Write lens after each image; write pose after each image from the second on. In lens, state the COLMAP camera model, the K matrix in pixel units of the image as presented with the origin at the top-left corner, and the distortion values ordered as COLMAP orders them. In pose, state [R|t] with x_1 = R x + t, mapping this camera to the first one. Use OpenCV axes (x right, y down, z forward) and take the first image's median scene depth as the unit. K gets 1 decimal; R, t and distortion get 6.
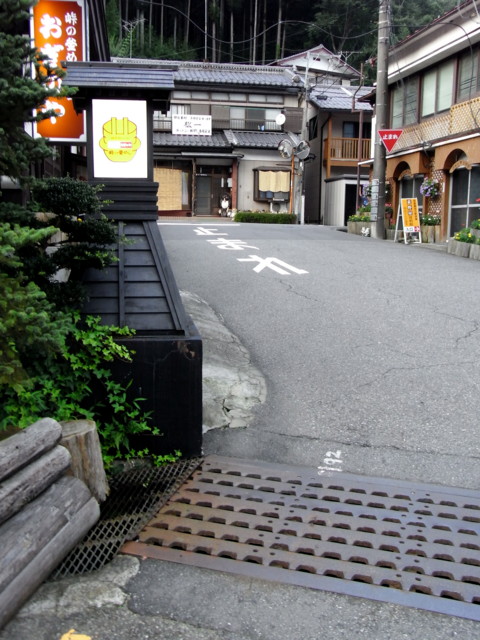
lens RADIAL K [[643.8, 0, 240.0], [0, 643.8, 320.0], [0, 0, 1]] dist [-0.085914, 0.188195]
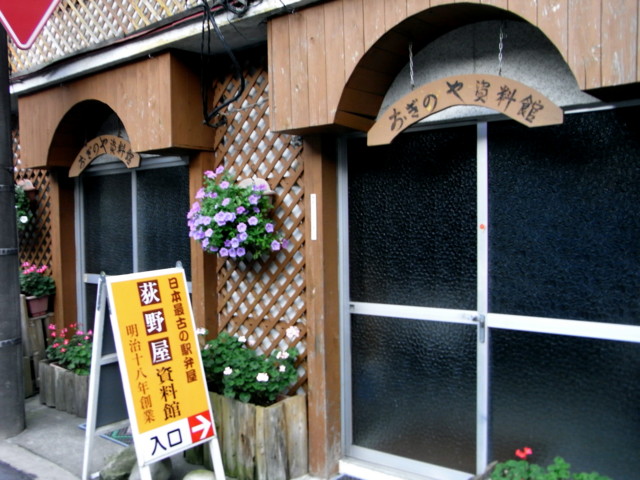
lens RADIAL K [[643.8, 0, 316.4], [0, 643.8, 239.6], [0, 0, 1]] dist [-0.085914, 0.188195]
pose [[0.800595, -0.049327, 0.597172, 0.187443], [0.111264, 0.991512, -0.067265, -0.179702], [-0.588785, 0.120296, 0.799288, 0.802561]]
